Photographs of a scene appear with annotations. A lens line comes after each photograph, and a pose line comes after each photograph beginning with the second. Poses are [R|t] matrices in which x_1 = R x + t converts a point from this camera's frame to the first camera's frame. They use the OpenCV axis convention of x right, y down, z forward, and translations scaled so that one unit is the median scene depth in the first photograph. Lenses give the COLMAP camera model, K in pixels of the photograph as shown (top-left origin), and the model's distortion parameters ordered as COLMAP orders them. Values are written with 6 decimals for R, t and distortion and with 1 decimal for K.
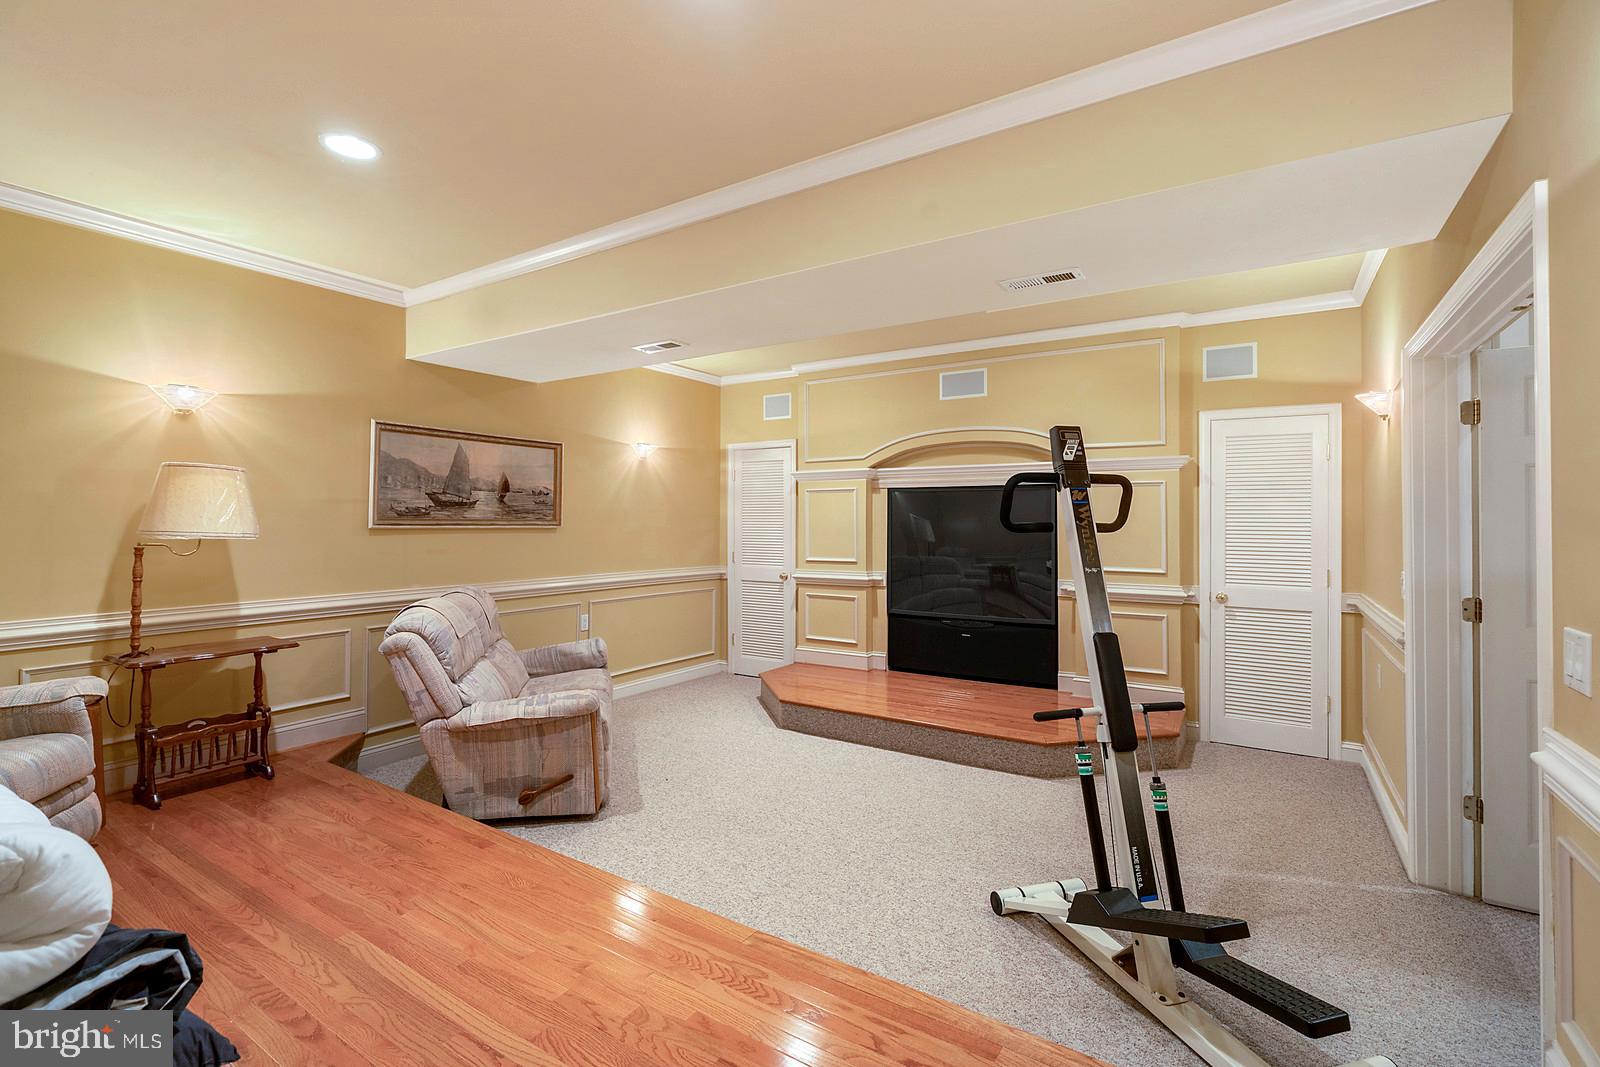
lens RADIAL K [[716.5, 0, 799.2], [0, 716.5, 523.2], [0, 0, 1]] dist [0.000174, 0.001706]
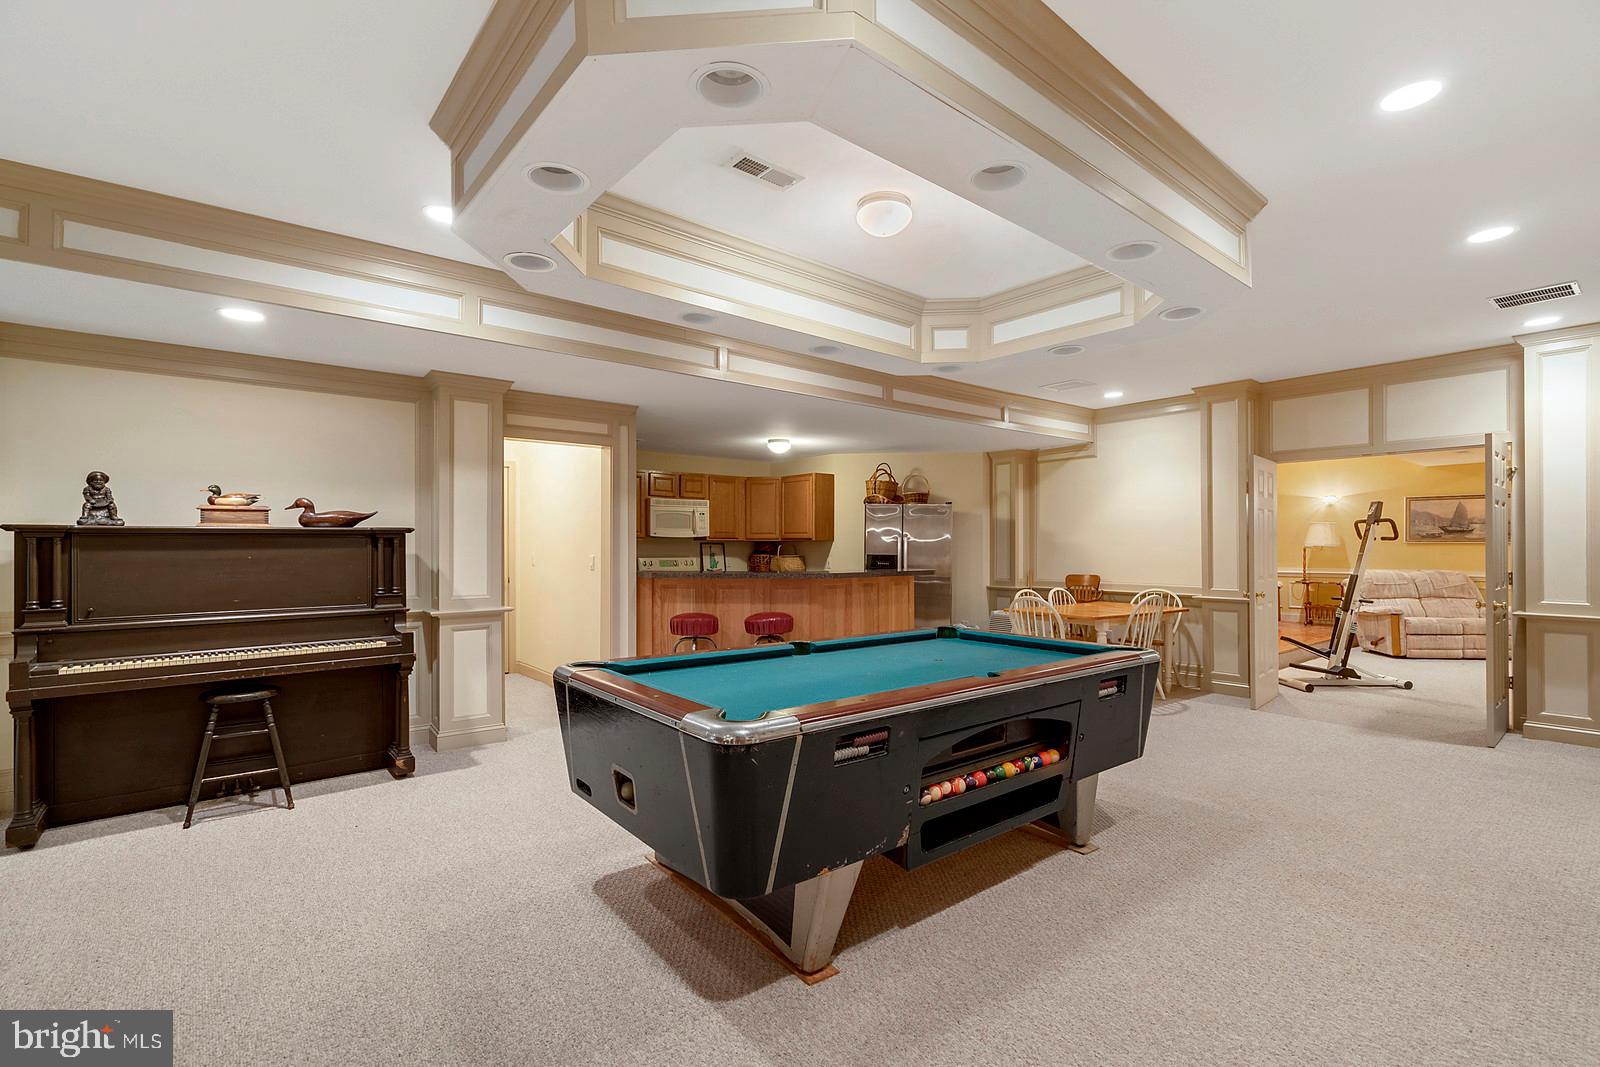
lens RADIAL K [[716.5, 0, 808.9], [0, 716.5, 545.9], [0, 0, 1]] dist [0.000174, 0.001706]
pose [[-0.305101, 0.000970, -0.952319, 2.075286], [0.000322, 1.000000, 0.000916, 0.012598], [0.952320, -0.000027, -0.305101, -0.133061]]
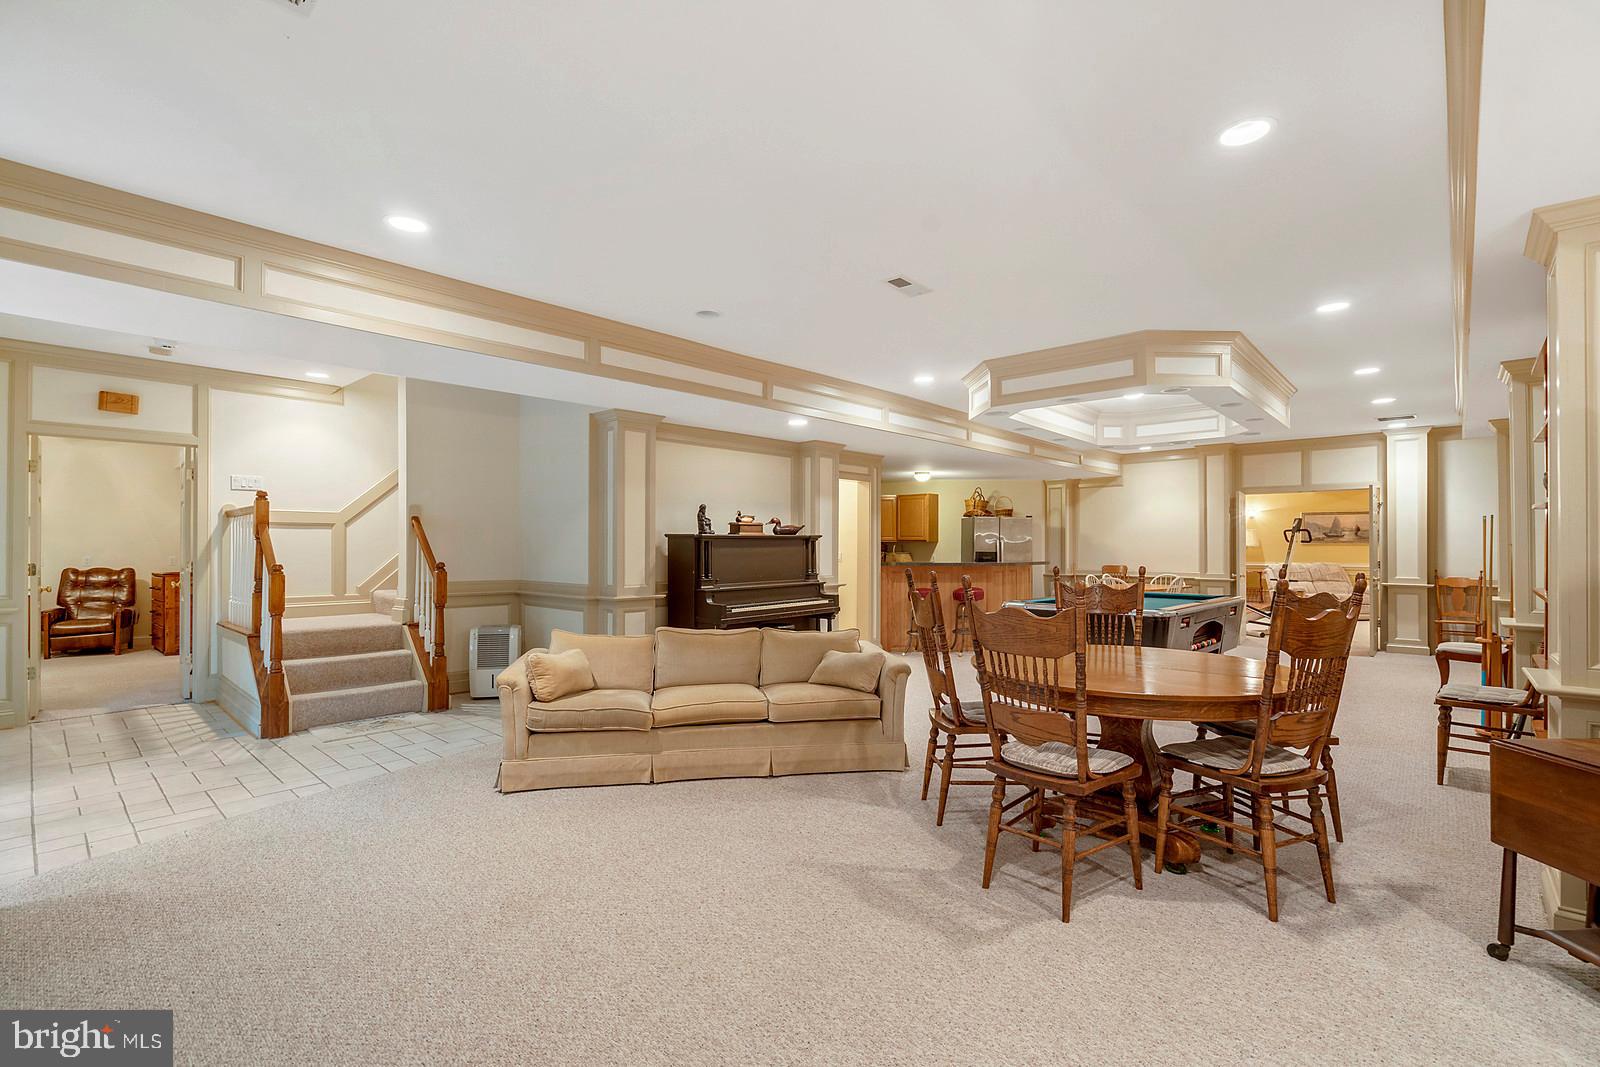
lens RADIAL K [[716.5, 0, 802.4], [0, 716.5, 539.3], [0, 0, 1]] dist [0.000174, 0.001706]
pose [[-0.175405, -0.010438, -0.984441, 2.972165], [0.000890, 0.999942, -0.010761, 0.017325], [0.984496, -0.002764, -0.175385, -0.696884]]
